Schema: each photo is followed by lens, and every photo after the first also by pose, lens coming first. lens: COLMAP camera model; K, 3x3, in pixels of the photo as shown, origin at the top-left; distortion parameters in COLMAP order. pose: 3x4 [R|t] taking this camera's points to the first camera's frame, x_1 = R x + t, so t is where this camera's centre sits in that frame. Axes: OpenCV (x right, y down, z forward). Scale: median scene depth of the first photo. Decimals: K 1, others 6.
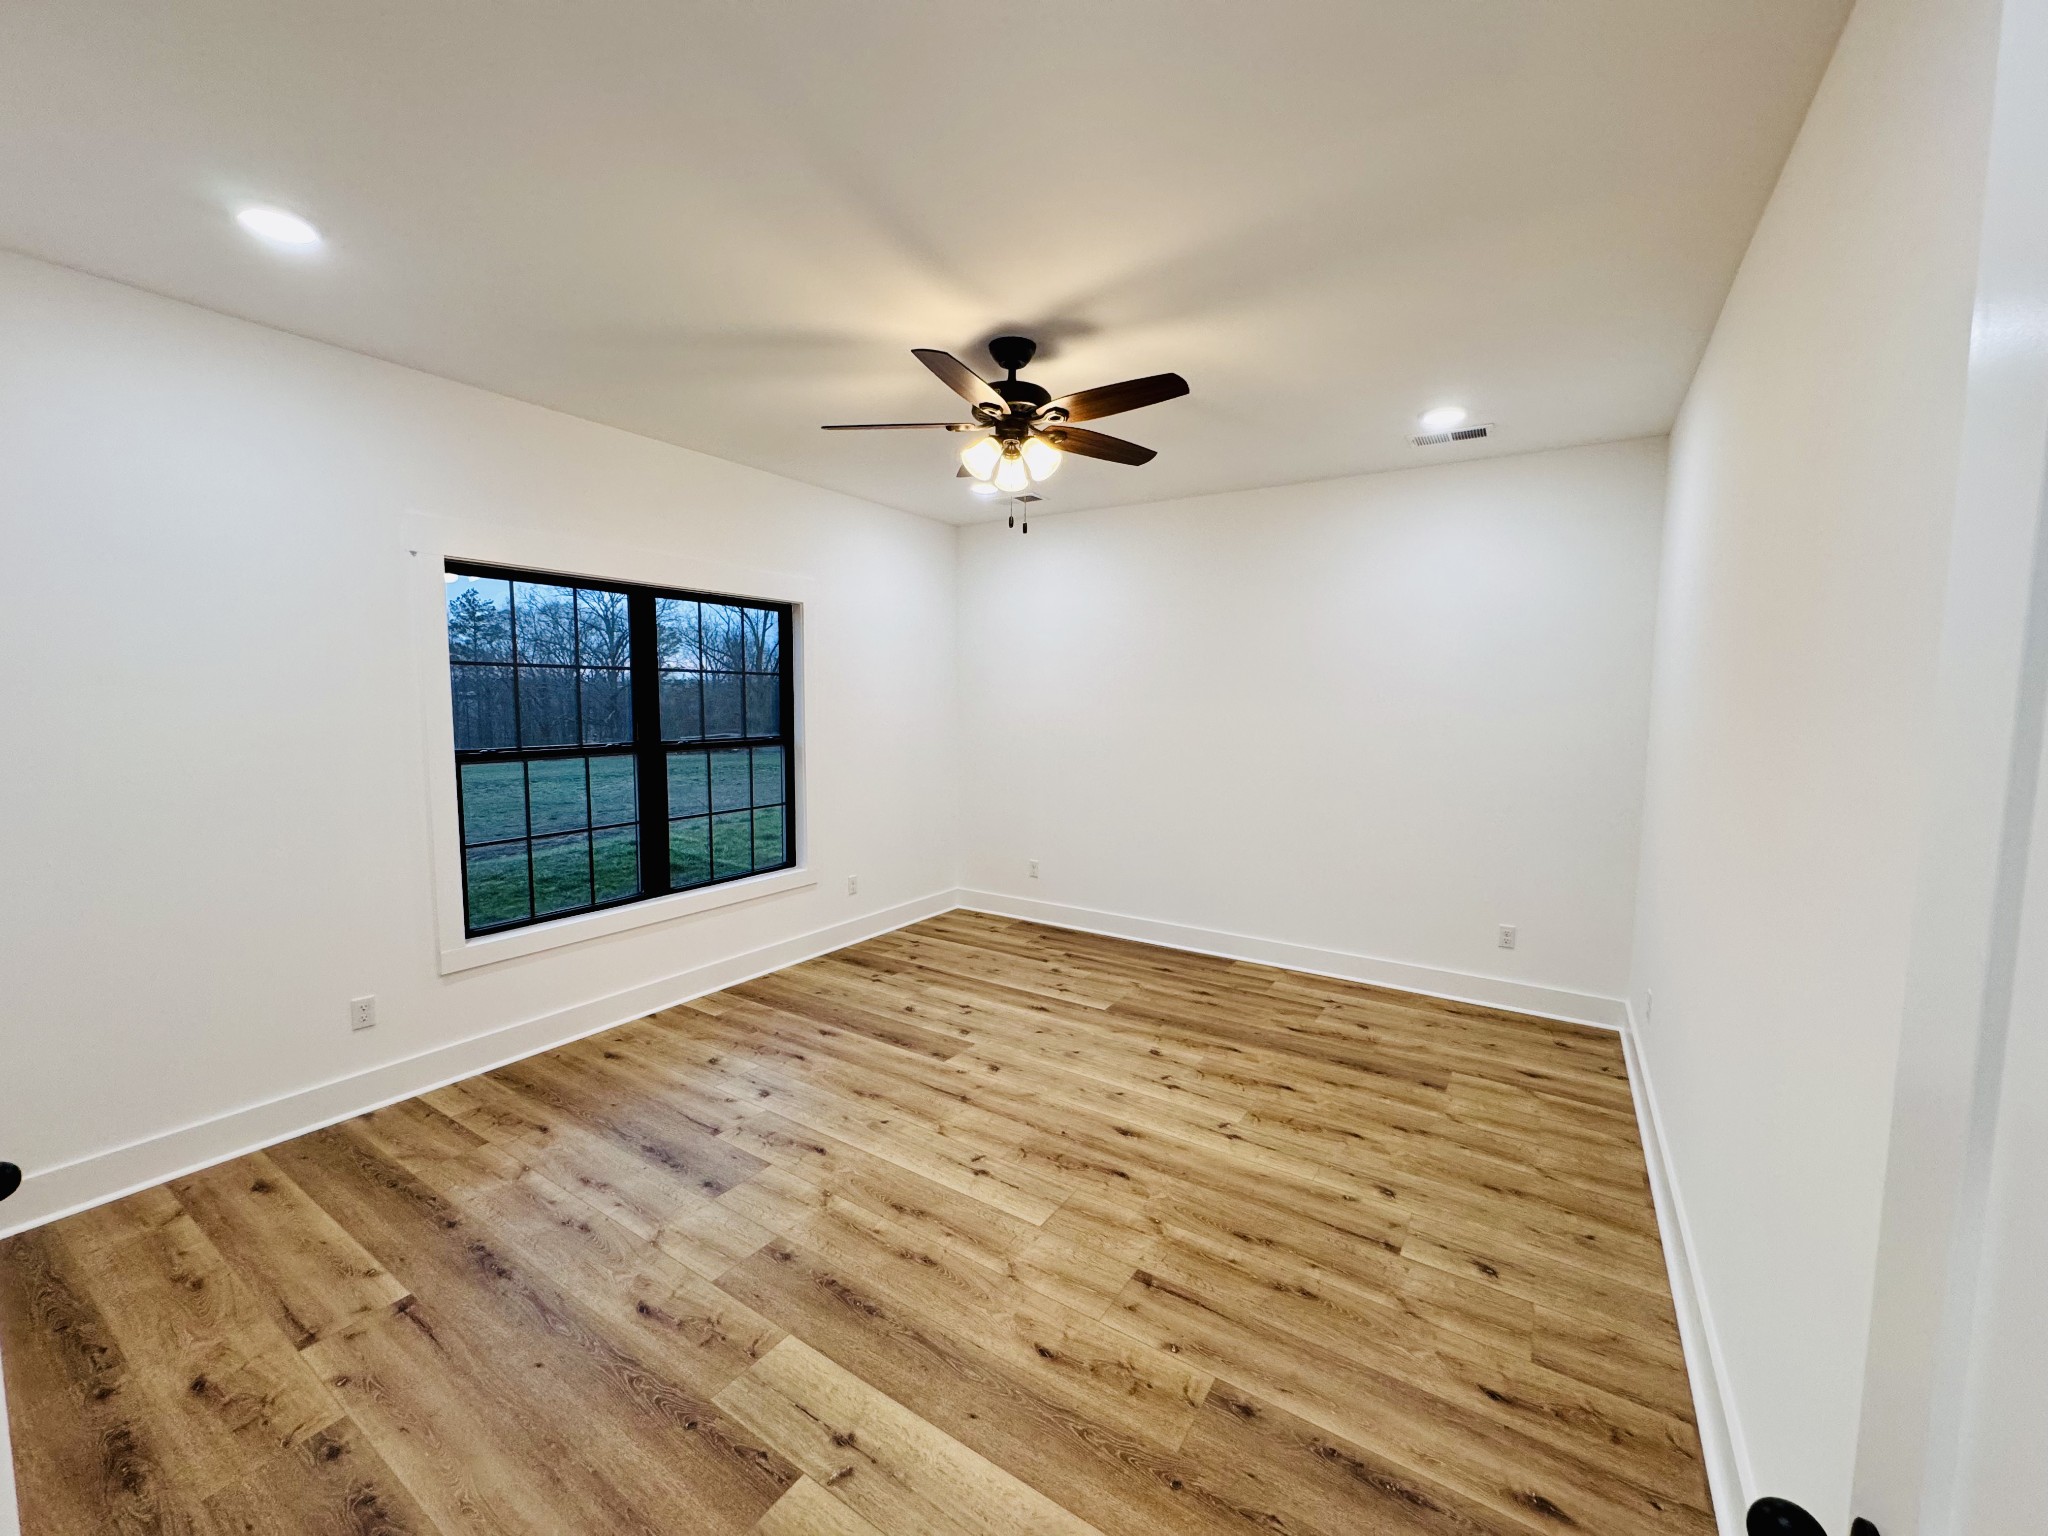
lens RADIAL K [[817.3, 0, 1020.5], [0, 817.3, 755.8], [0, 0, 1]] dist [-0.003715, 0.000616]
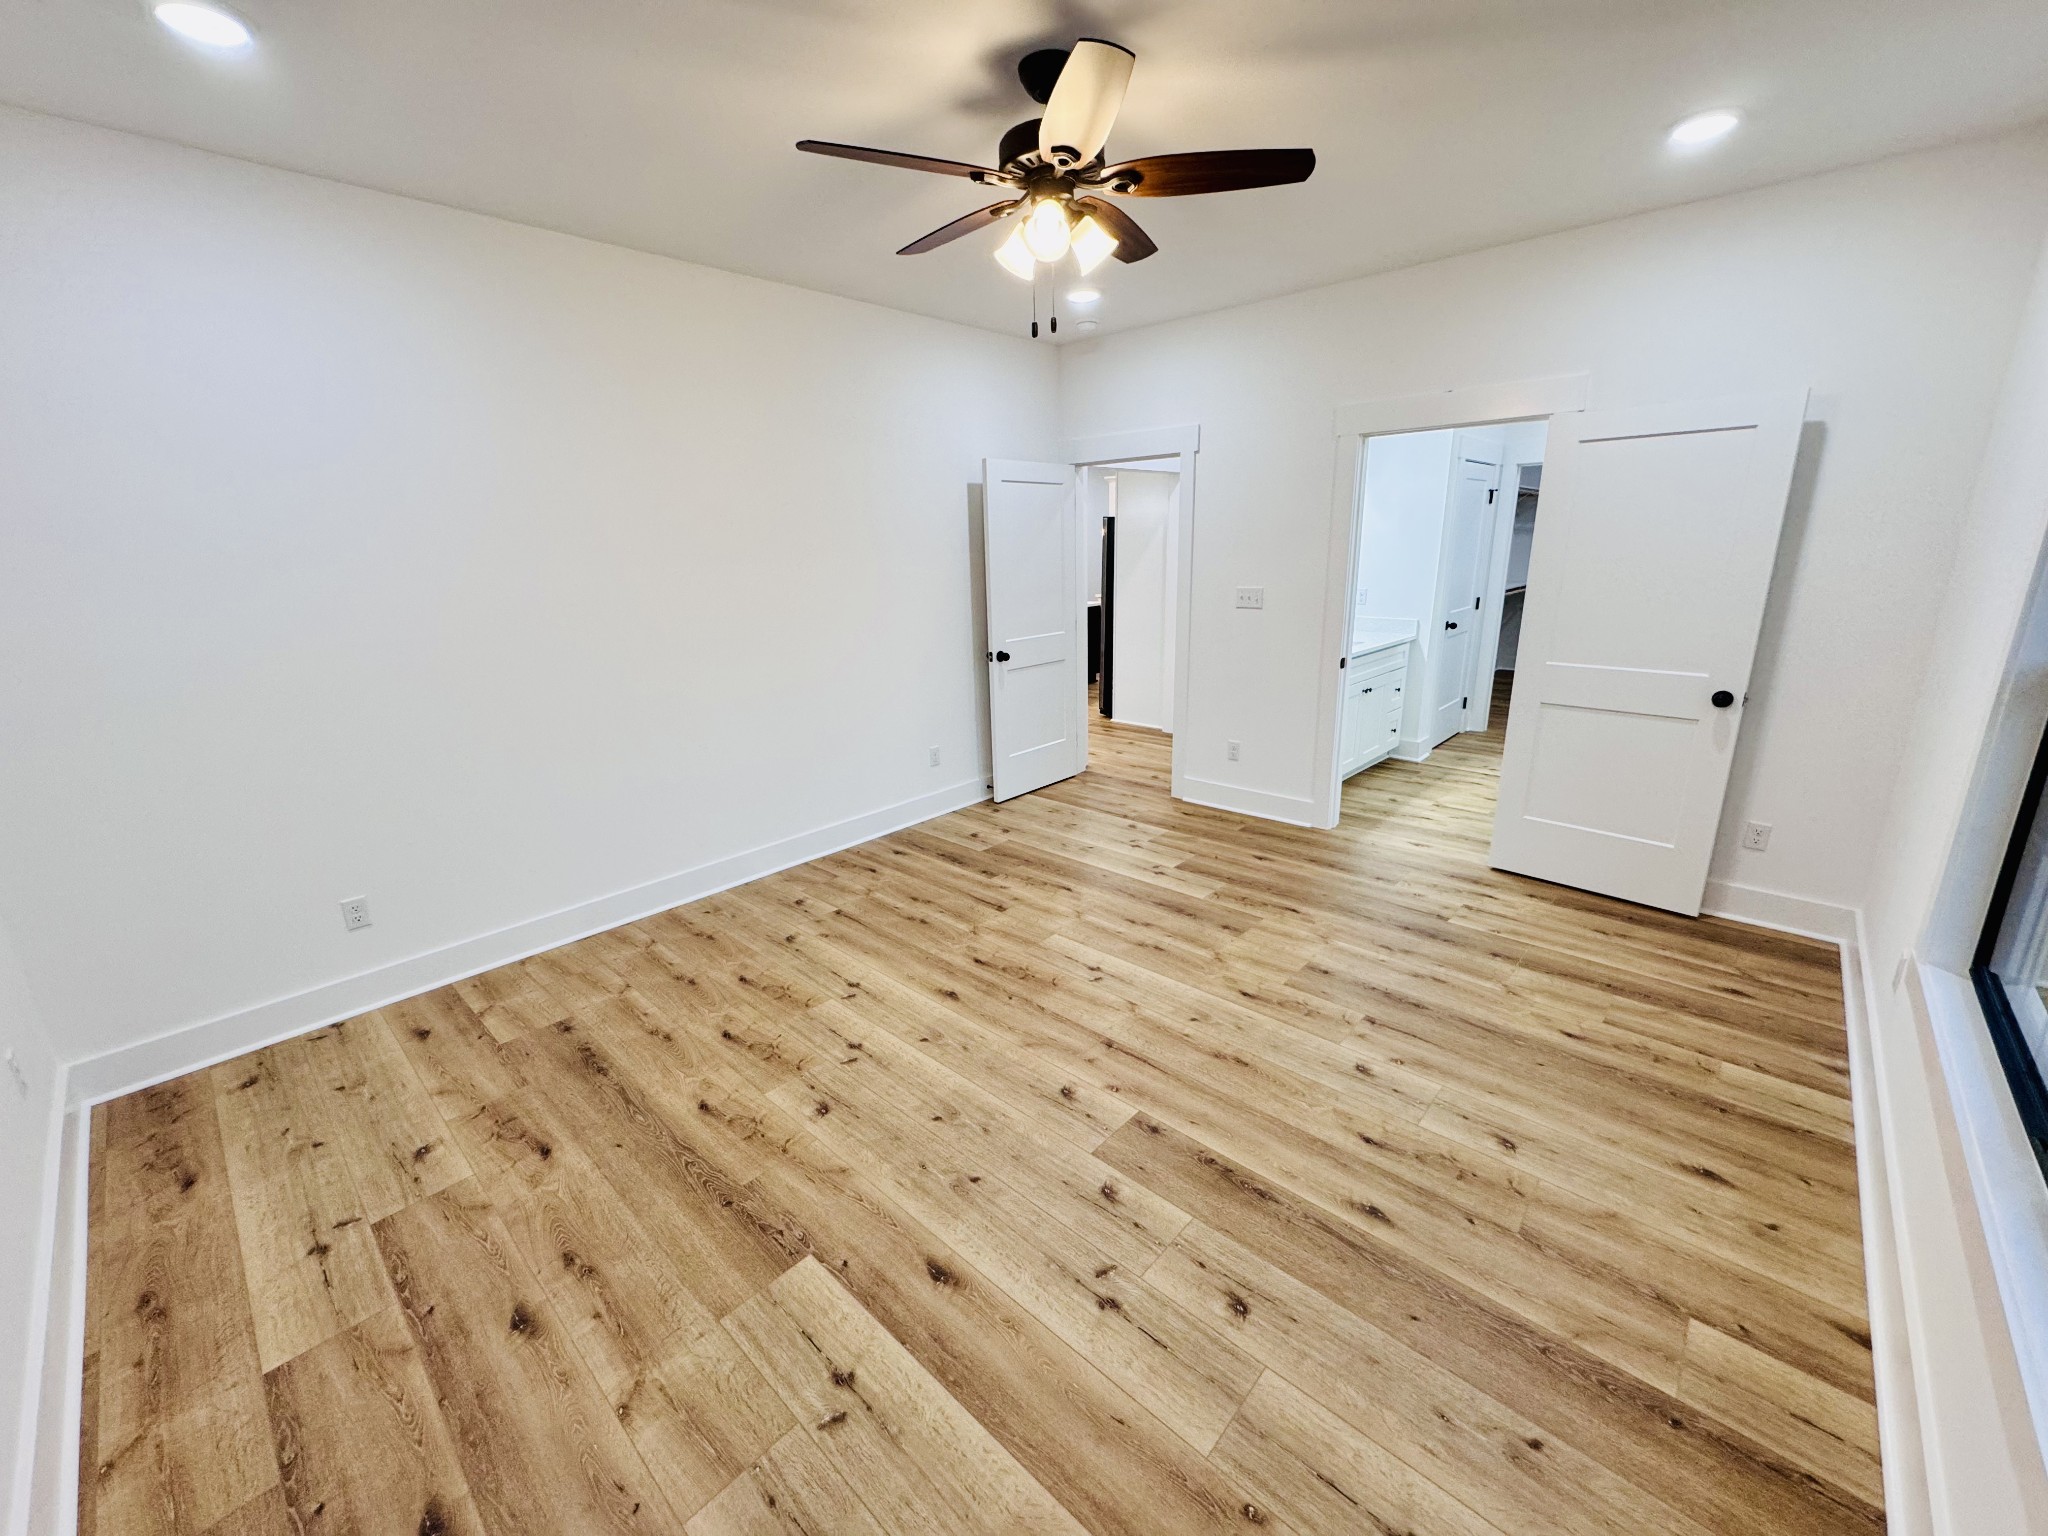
lens RADIAL K [[817.3, 0, 1026.8], [0, 817.3, 763.0], [0, 0, 1]] dist [-0.003715, 0.000616]
pose [[-0.986771, -0.028125, 0.159665, -0.115680], [0.026876, 0.942833, 0.332181, -0.142589], [-0.159880, 0.332078, -0.929604, 1.768826]]
